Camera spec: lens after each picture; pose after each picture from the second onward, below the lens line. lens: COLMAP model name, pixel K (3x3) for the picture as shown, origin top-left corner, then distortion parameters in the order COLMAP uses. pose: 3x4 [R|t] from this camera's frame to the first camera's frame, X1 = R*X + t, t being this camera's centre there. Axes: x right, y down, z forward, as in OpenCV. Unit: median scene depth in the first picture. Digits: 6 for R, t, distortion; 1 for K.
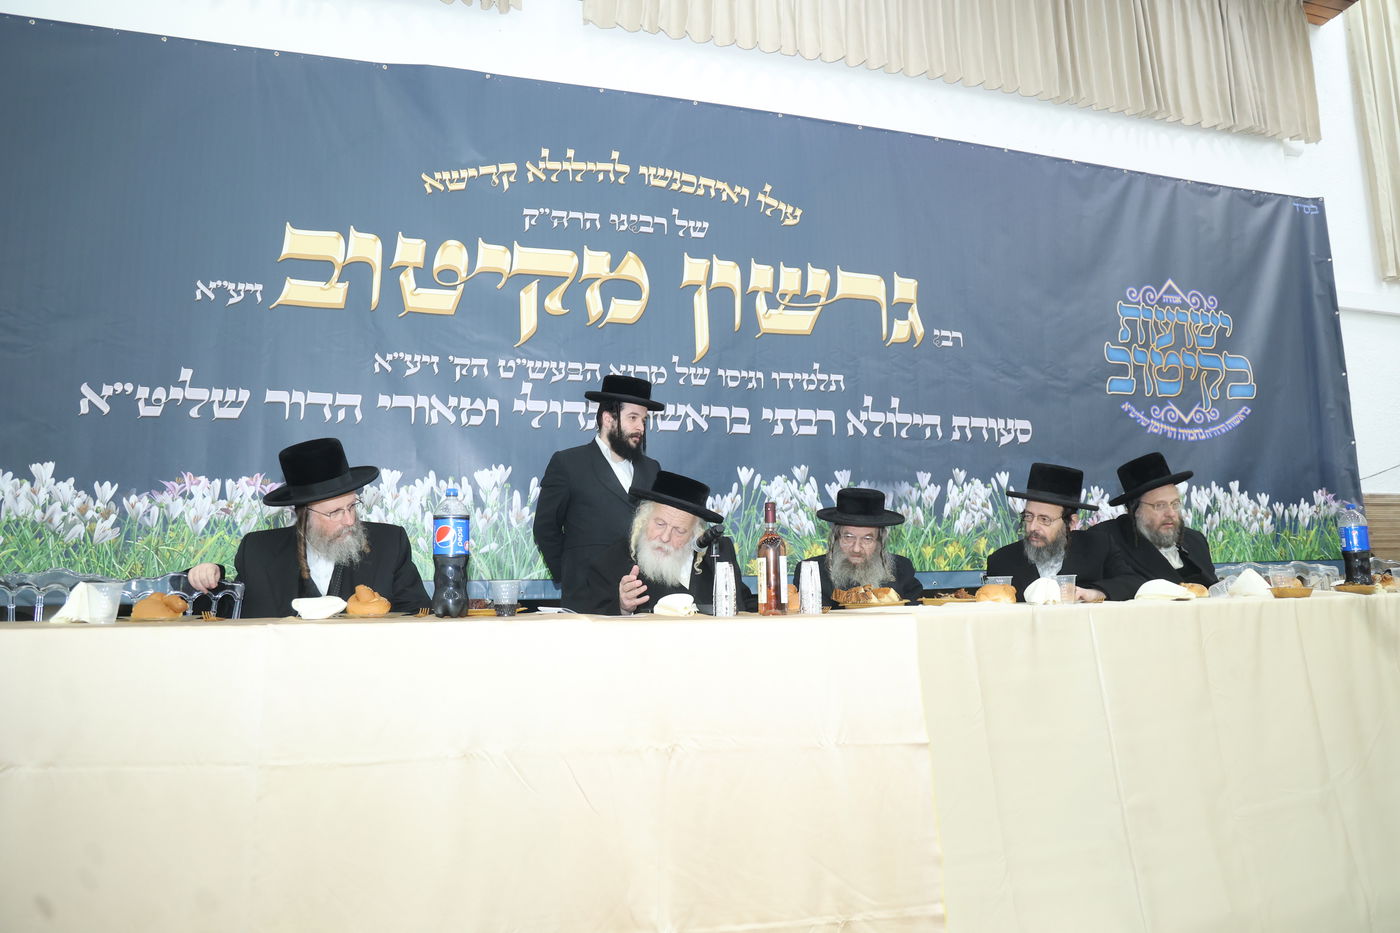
lens RADIAL K [[951.6, 0, 703.3], [0, 951.6, 475.1], [0, 0, 1]] dist [-0.099951, 0.072305]
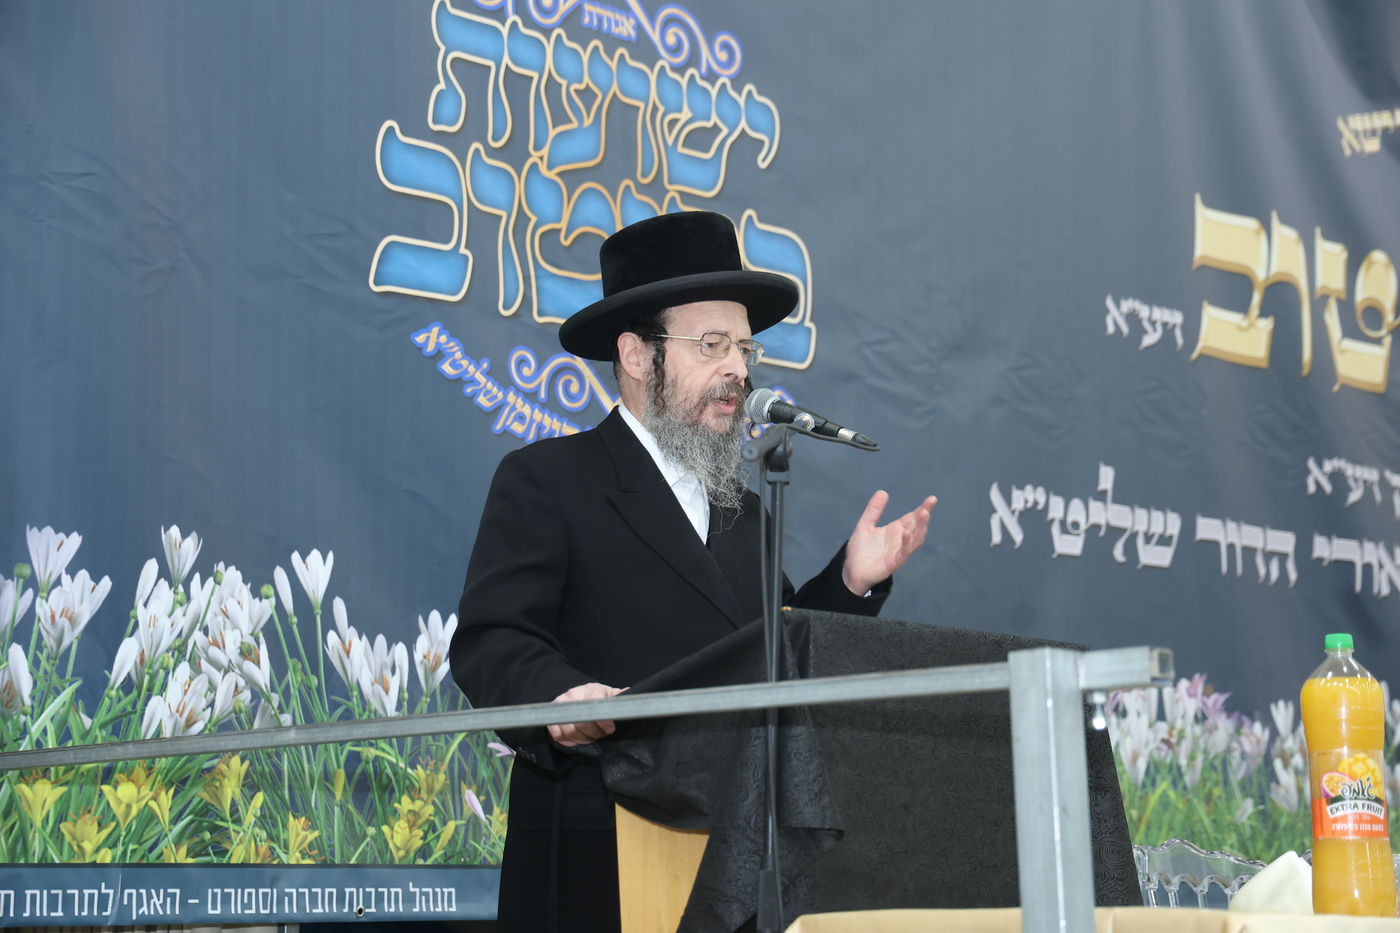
lens RADIAL K [[2938.7, 0, 700.0], [0, 2938.7, 466.5], [0, 0, 1]] dist [0.377222, 0.408827]
pose [[0.882461, 0.089768, 0.461741, -1.501955], [-0.077203, 0.995950, -0.046078, -0.019471], [-0.464007, 0.005014, 0.885817, -0.369461]]
